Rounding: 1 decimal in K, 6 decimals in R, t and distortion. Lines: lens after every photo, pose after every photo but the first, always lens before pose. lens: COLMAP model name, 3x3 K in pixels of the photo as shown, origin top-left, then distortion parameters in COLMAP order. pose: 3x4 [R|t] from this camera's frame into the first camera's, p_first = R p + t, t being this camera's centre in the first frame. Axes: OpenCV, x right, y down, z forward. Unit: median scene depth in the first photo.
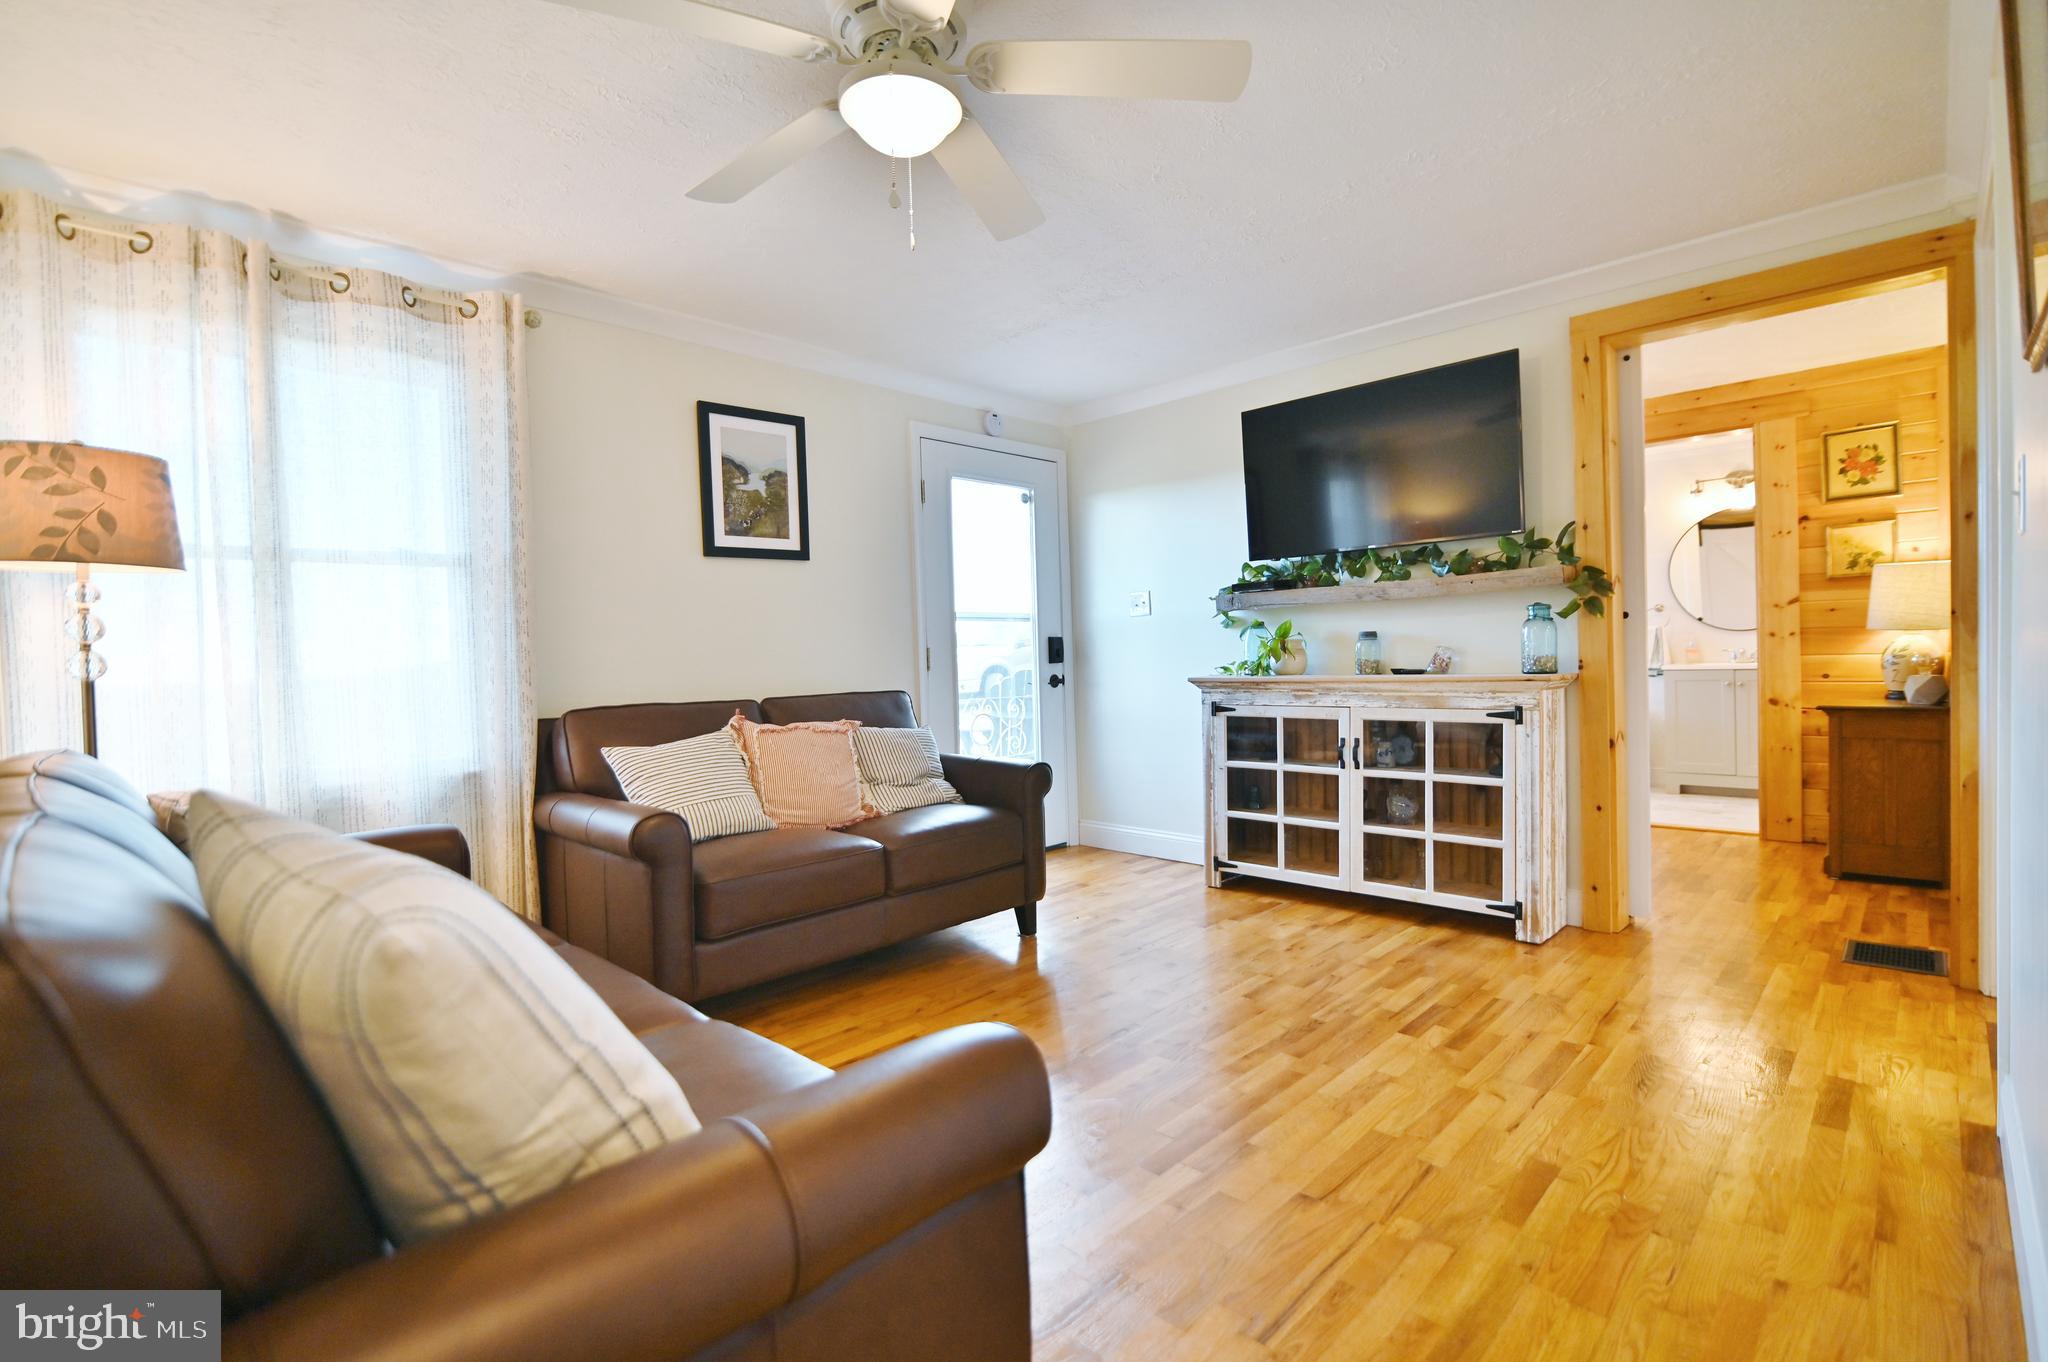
lens RADIAL K [[931.9, 0, 1032.6], [0, 931.9, 676.3], [0, 0, 1]] dist [-0.020467, 0.000405]
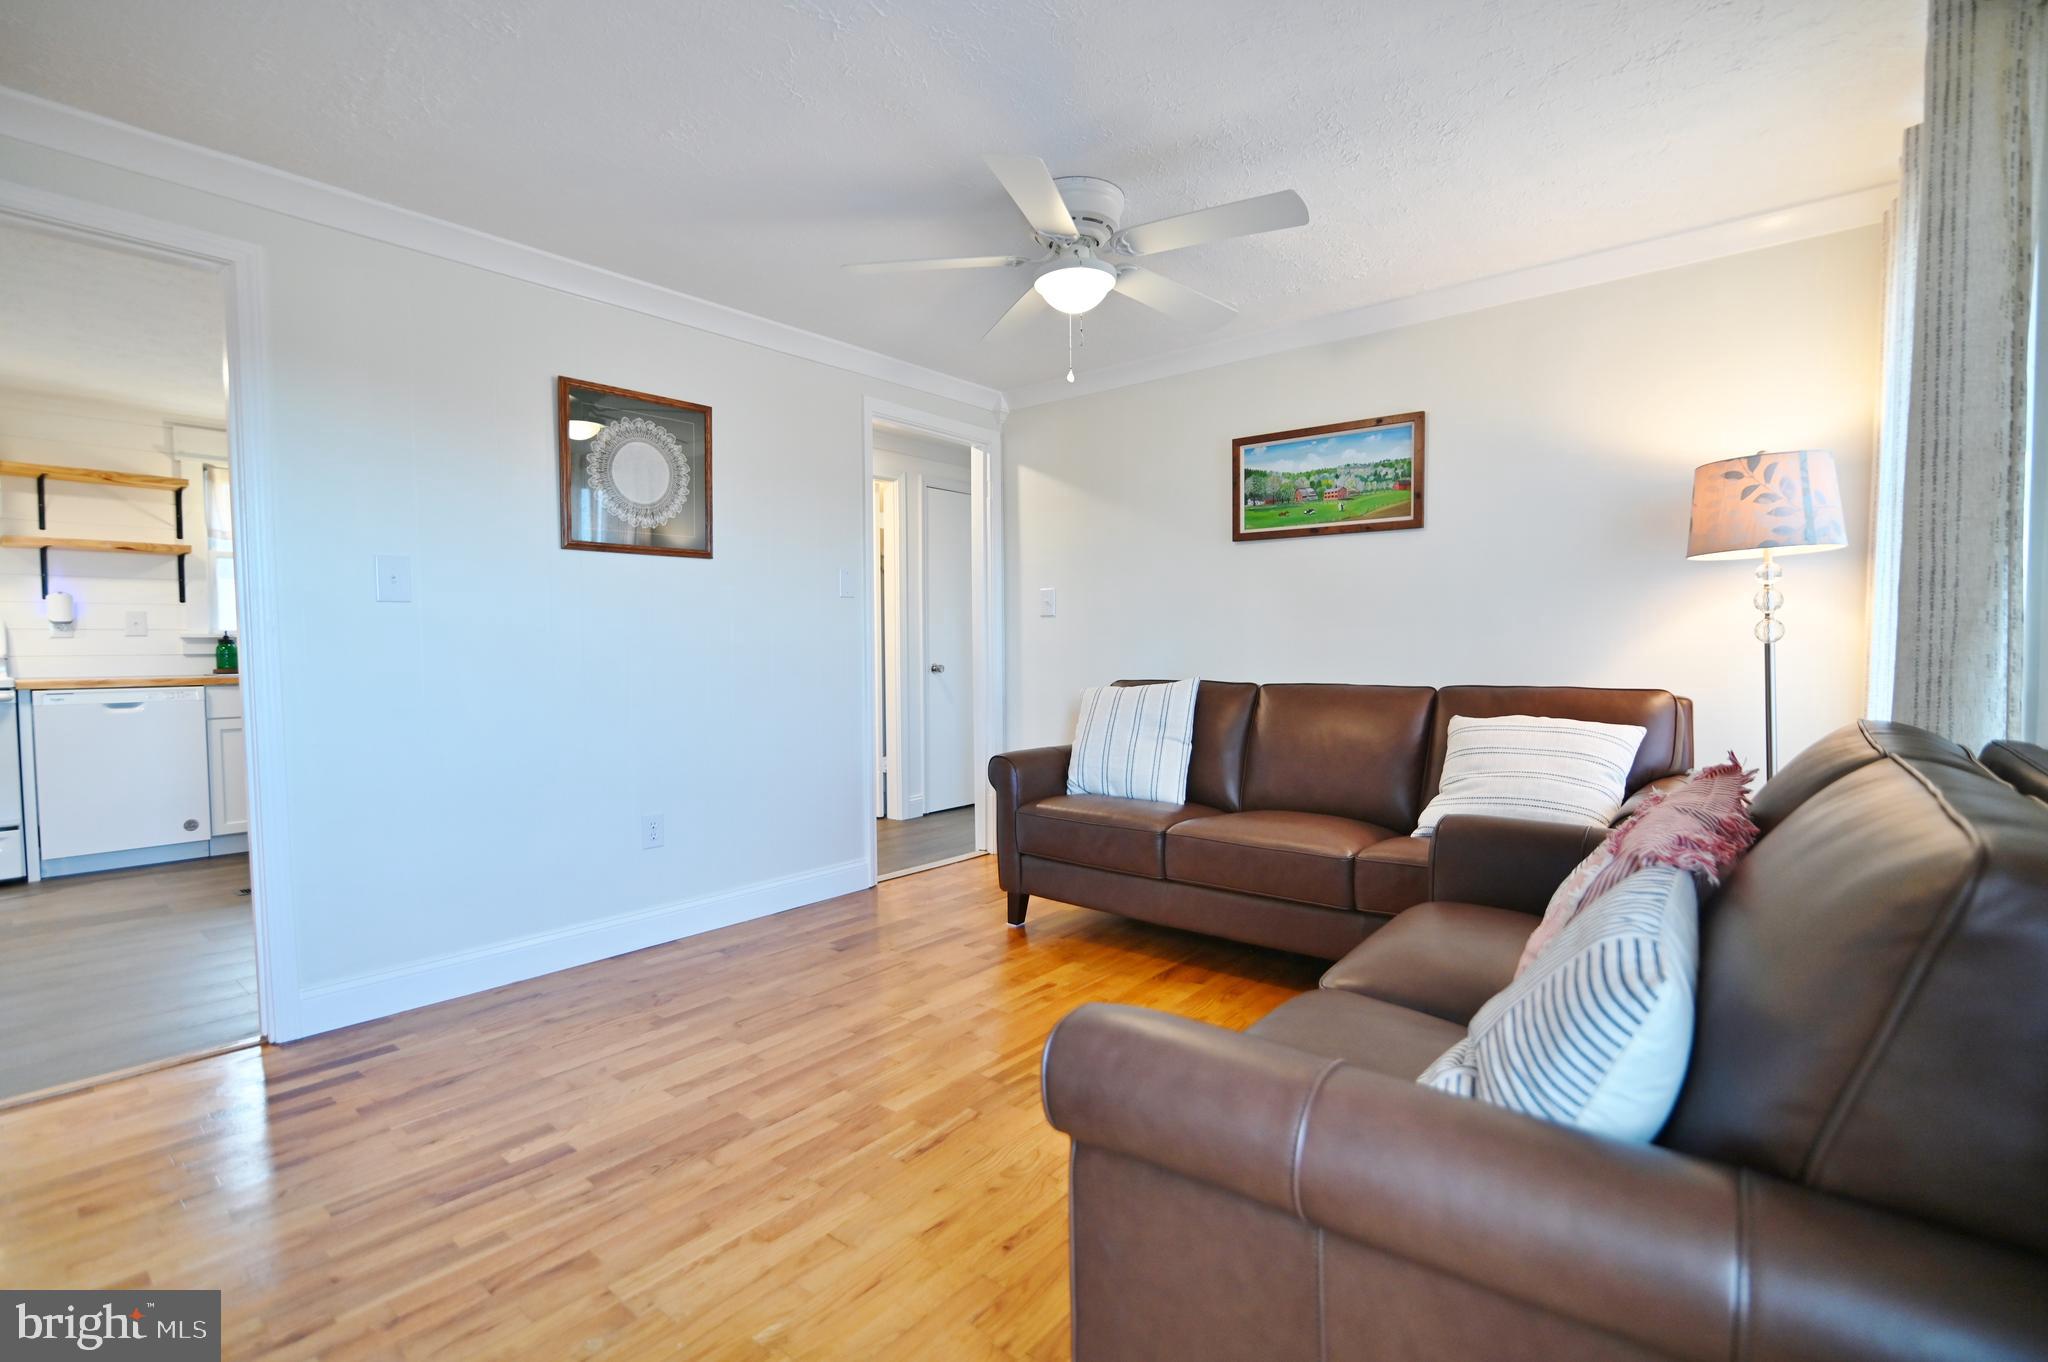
lens RADIAL K [[931.9, 0, 1021.8], [0, 931.9, 686.4], [0, 0, 1]] dist [-0.020467, 0.000405]
pose [[-0.995653, 0.043035, -0.082607, 0.057556], [0.037676, 0.997150, 0.065368, -0.041461], [0.085185, 0.061972, -0.994436, 1.579091]]
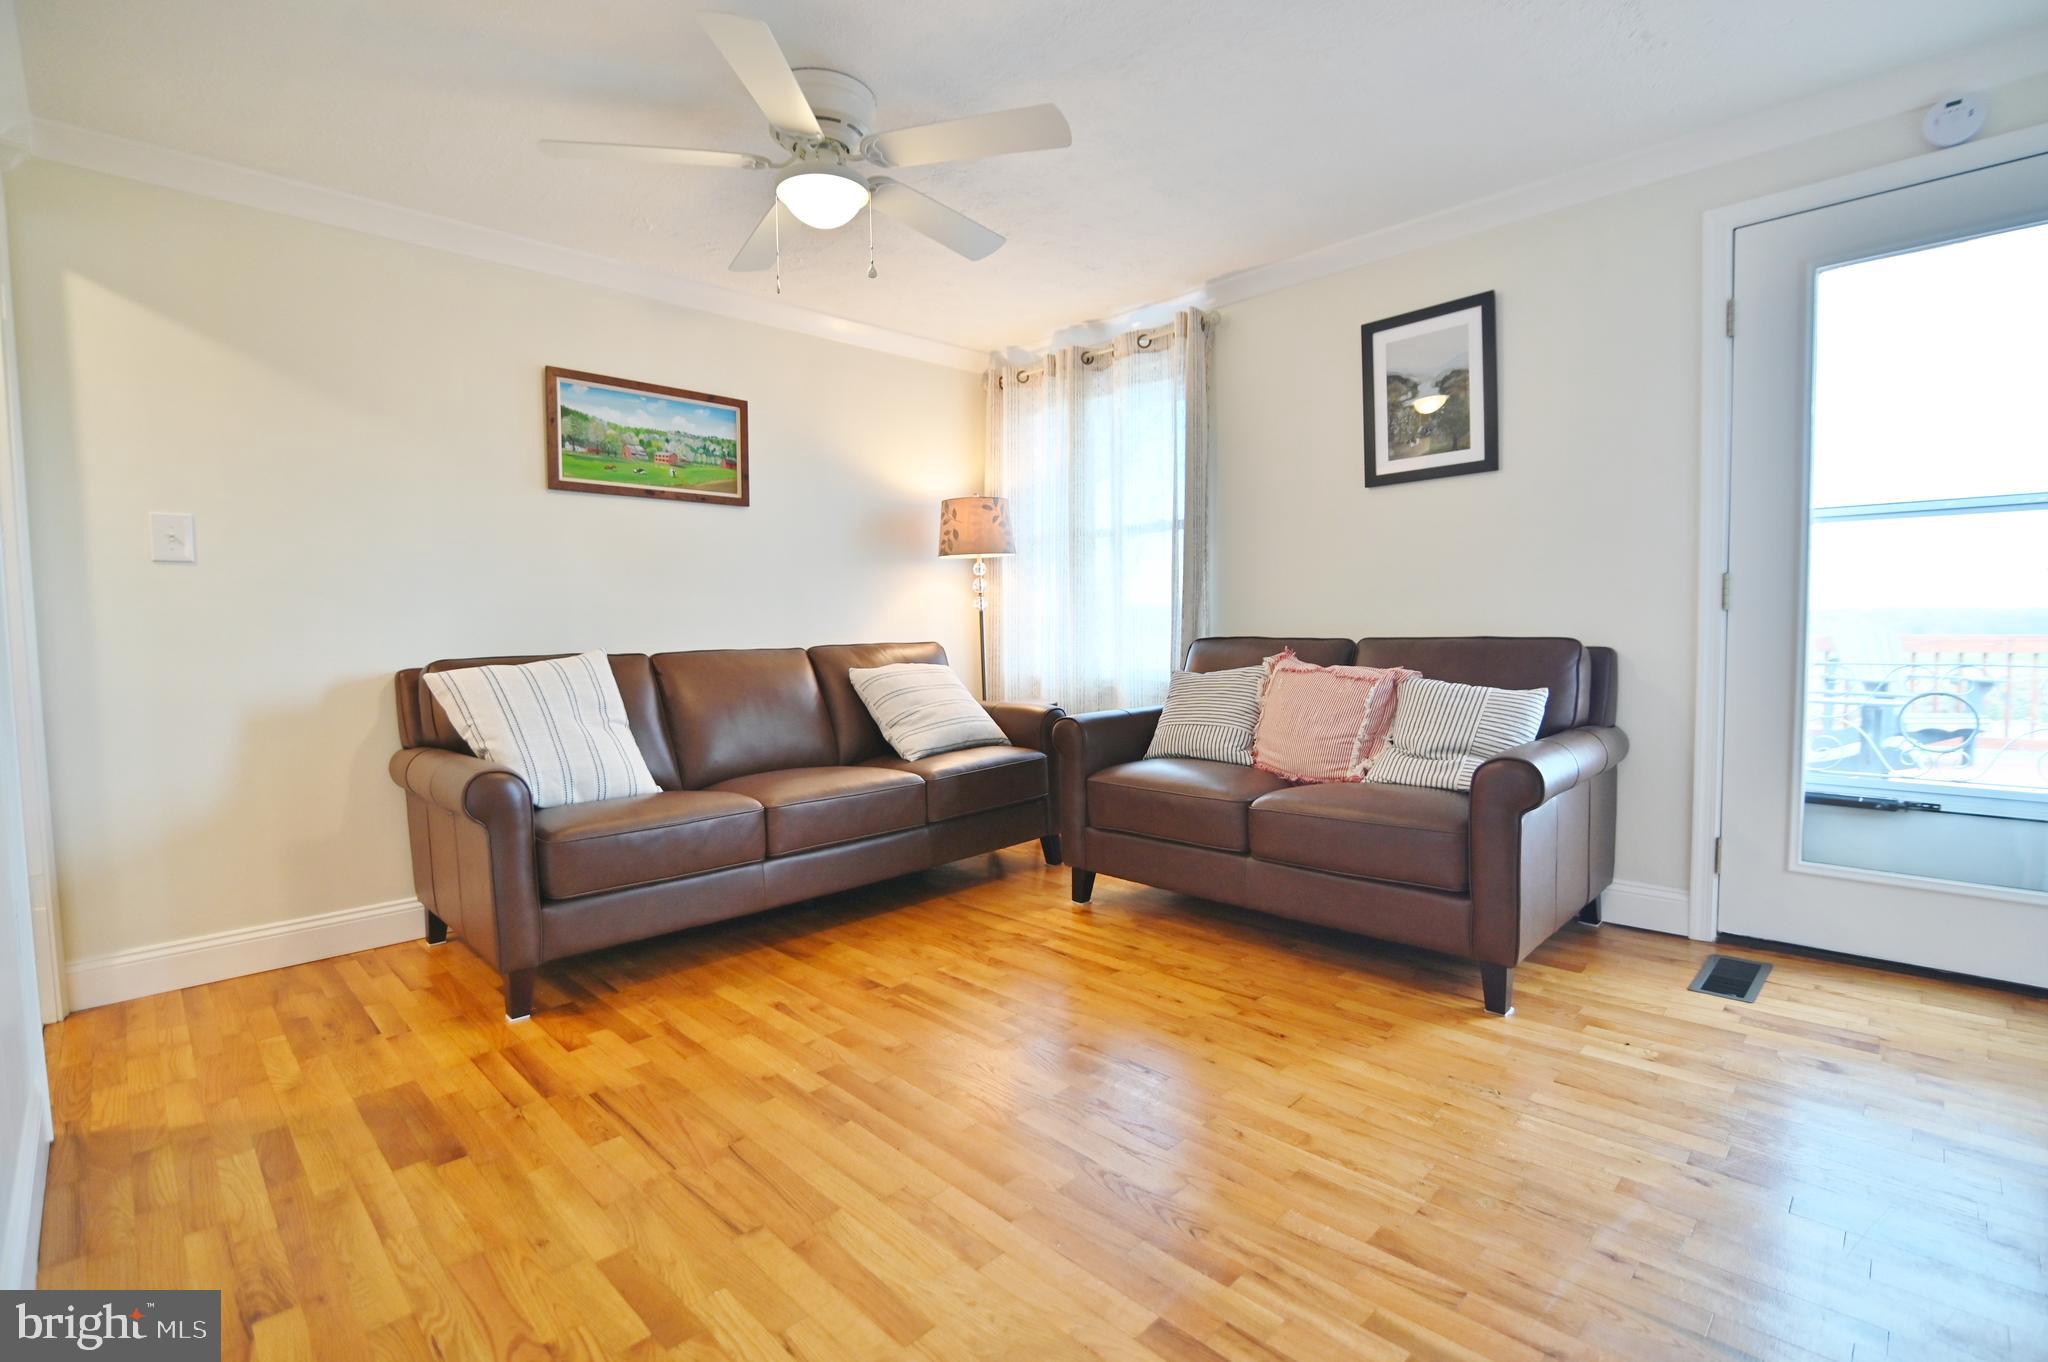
lens RADIAL K [[931.9, 0, 1025.8], [0, 931.9, 676.4], [0, 0, 1]] dist [-0.020467, 0.000405]
pose [[-0.011210, 0.087141, -0.996133, 0.782614], [-0.000792, 0.996194, 0.087155, -0.022129], [0.999937, 0.001766, -0.011099, 0.820436]]
